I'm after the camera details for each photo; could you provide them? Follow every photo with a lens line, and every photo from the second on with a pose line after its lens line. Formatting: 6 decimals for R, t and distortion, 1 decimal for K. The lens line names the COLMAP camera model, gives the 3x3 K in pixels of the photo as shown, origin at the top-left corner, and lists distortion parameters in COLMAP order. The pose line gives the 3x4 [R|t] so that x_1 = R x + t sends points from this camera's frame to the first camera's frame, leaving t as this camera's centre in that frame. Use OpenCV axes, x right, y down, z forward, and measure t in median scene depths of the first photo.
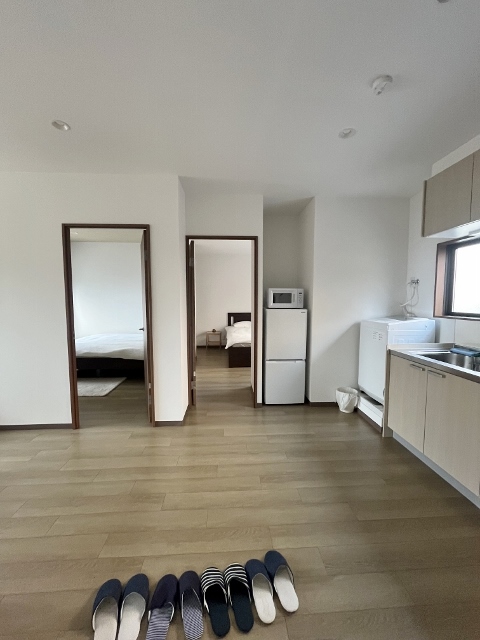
lens RADIAL K [[258.8, 0, 240.0], [0, 258.8, 320.0], [0, 0, 1]] dist [0.000049, 0.000085]
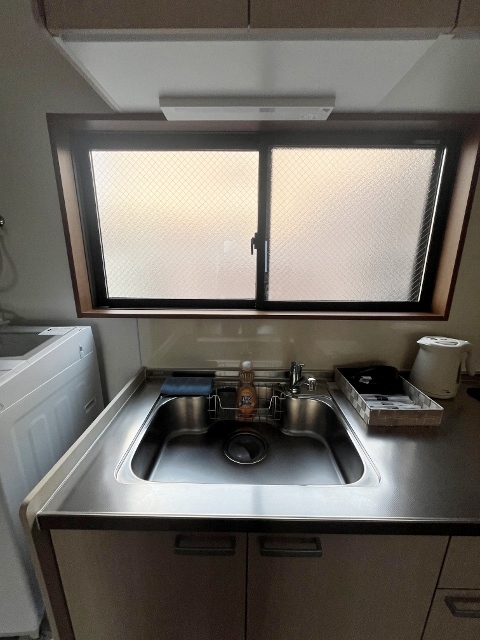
lens RADIAL K [[258.8, 0, 240.0], [0, 258.8, 320.0], [0, 0, 1]] dist [0.000049, 0.000085]
pose [[0.079426, -0.243038, 0.966760, 0.396691], [0.067649, 0.968902, 0.238019, -0.093911], [-0.994543, 0.046495, 0.093397, 0.757512]]
